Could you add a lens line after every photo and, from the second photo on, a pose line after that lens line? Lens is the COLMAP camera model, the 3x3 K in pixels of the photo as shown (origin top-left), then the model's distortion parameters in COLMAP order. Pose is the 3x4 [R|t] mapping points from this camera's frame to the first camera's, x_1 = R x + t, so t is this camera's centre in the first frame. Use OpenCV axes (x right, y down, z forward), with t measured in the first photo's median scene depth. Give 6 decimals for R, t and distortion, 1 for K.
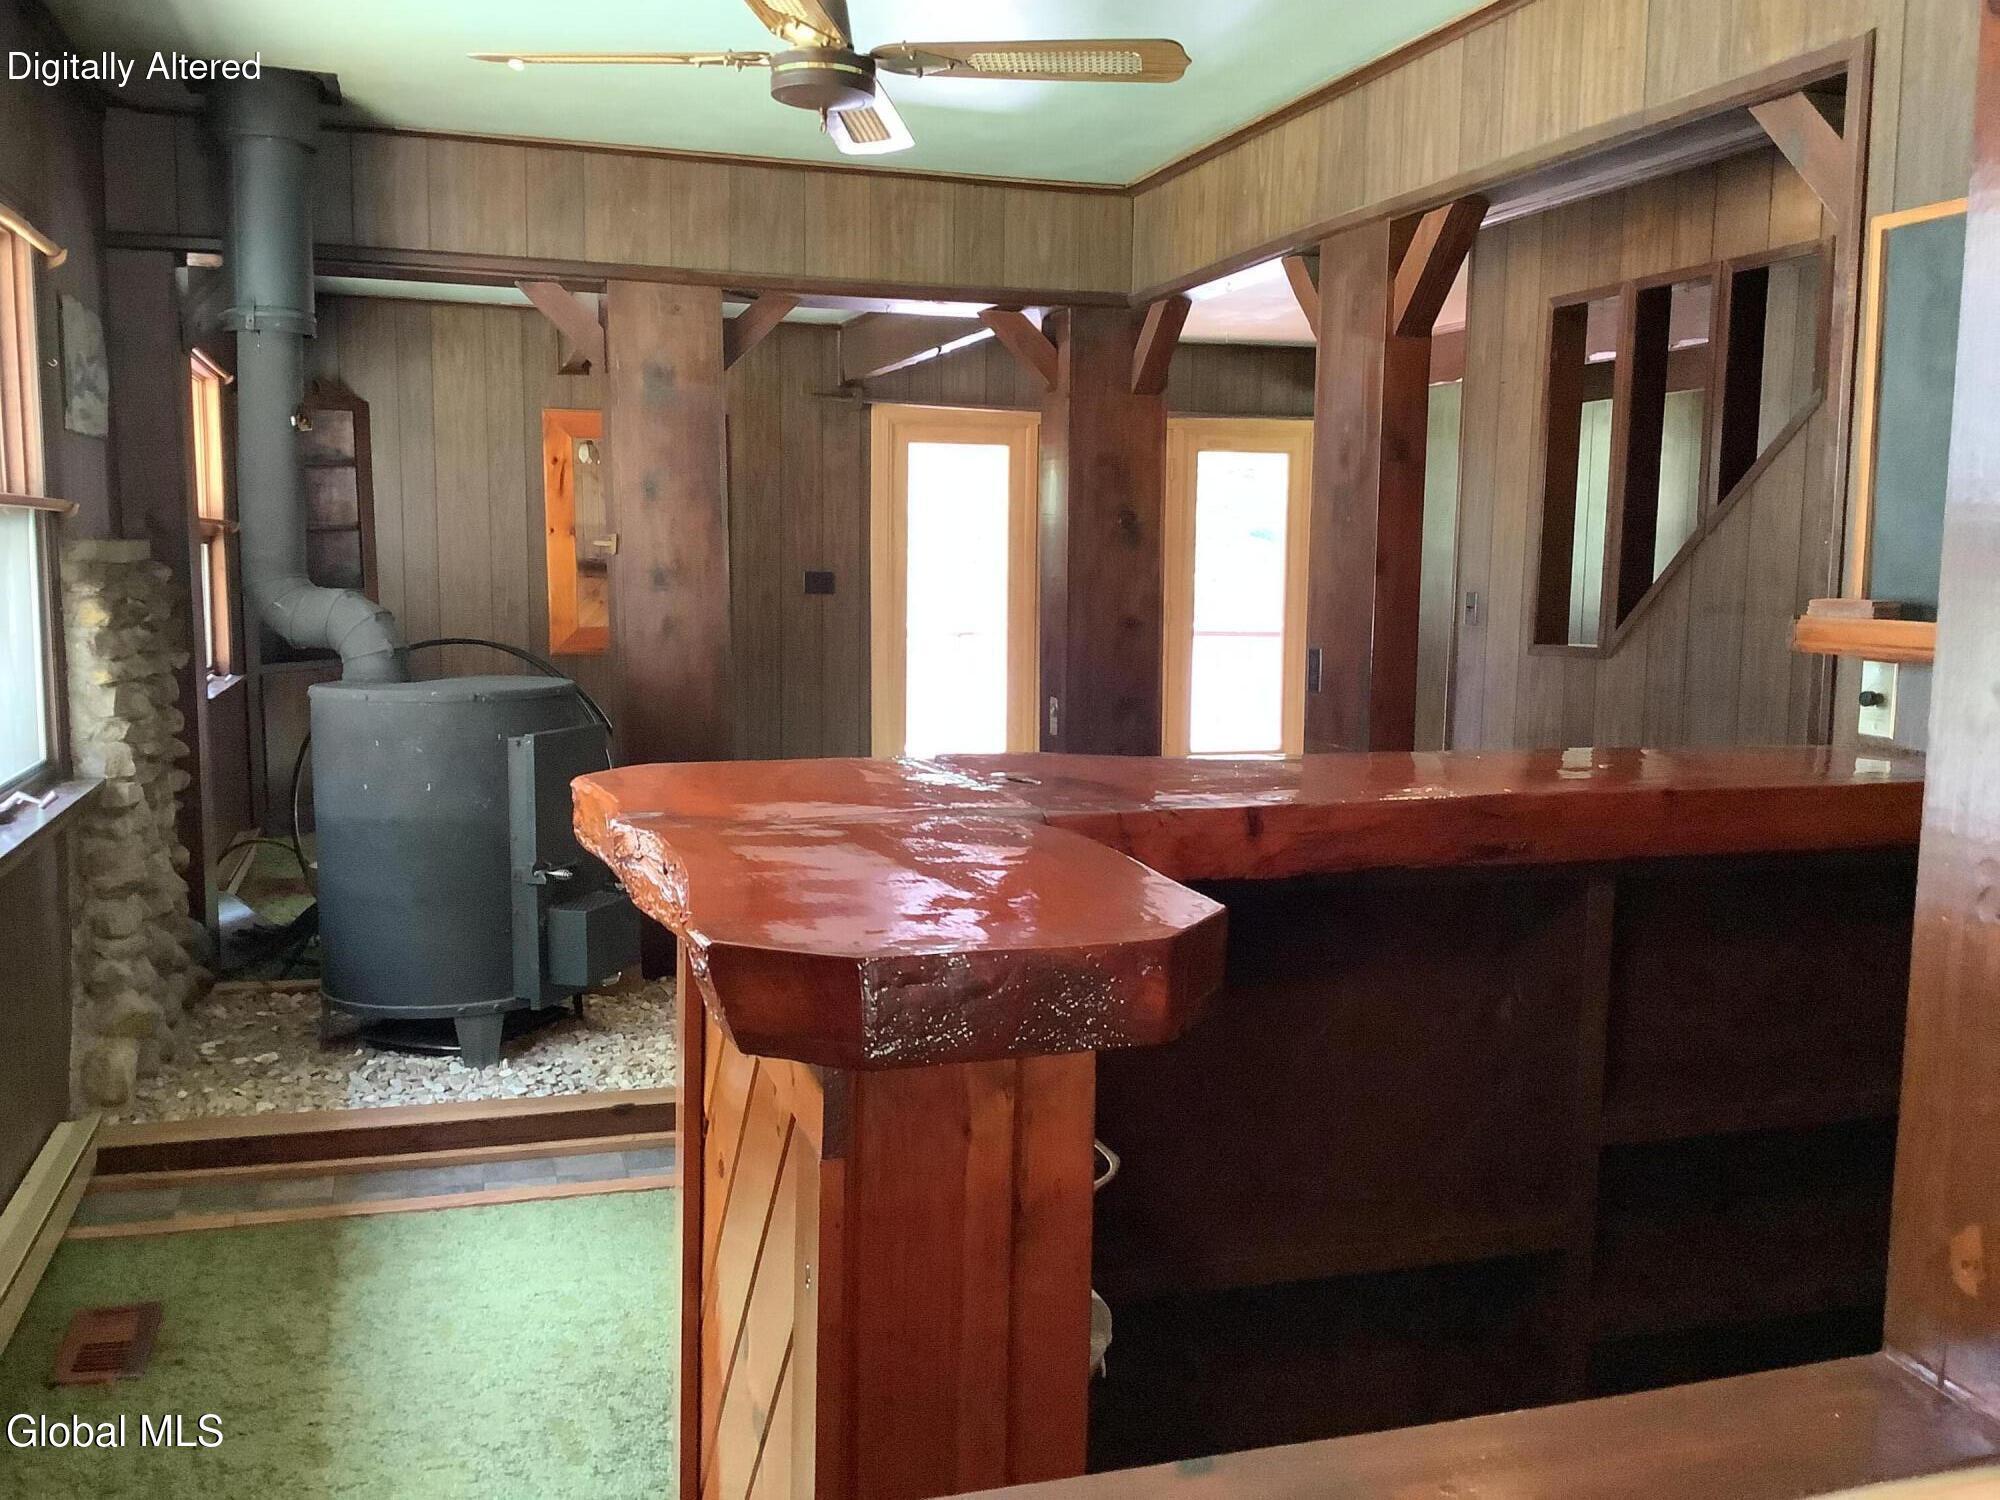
lens RADIAL K [[1816.7, 0, 1011.6], [0, 1816.7, 765.6], [0, 0, 1]] dist [0.015369, 0.000000]
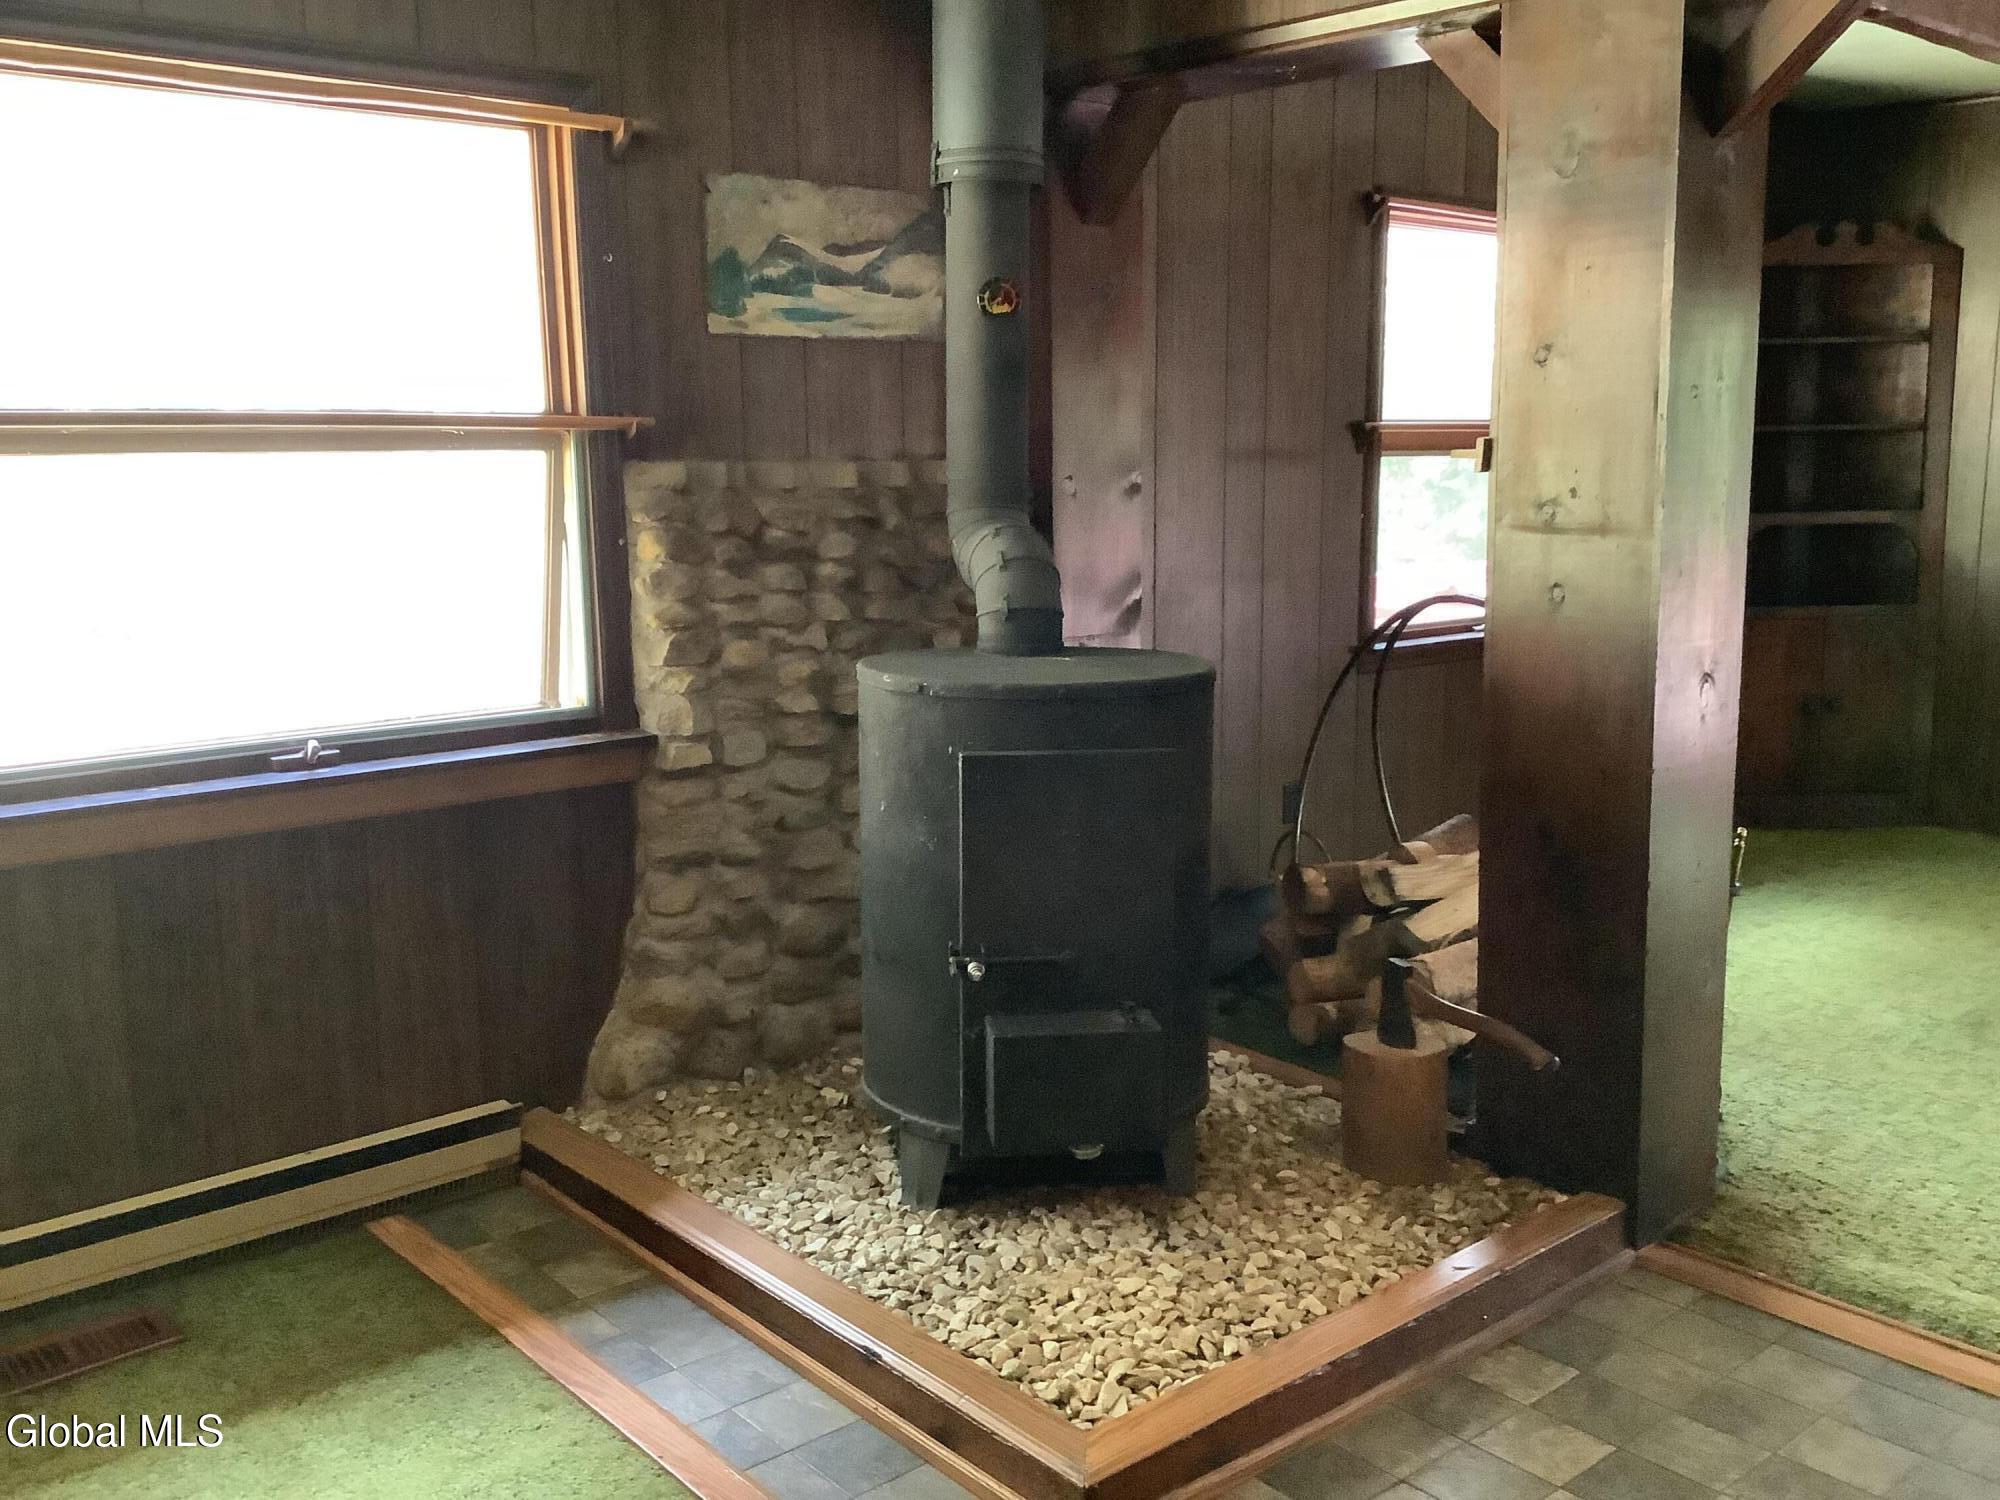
lens RADIAL K [[1816.7, 0, 1001.8], [0, 1816.7, 761.0], [0, 0, 1]] dist [0.015369, 0.000000]
pose [[0.398498, 0.139950, -0.906429, 0.325267], [-0.096300, 0.989211, 0.110394, -0.083810], [0.912100, 0.043297, 0.407676, 0.715014]]
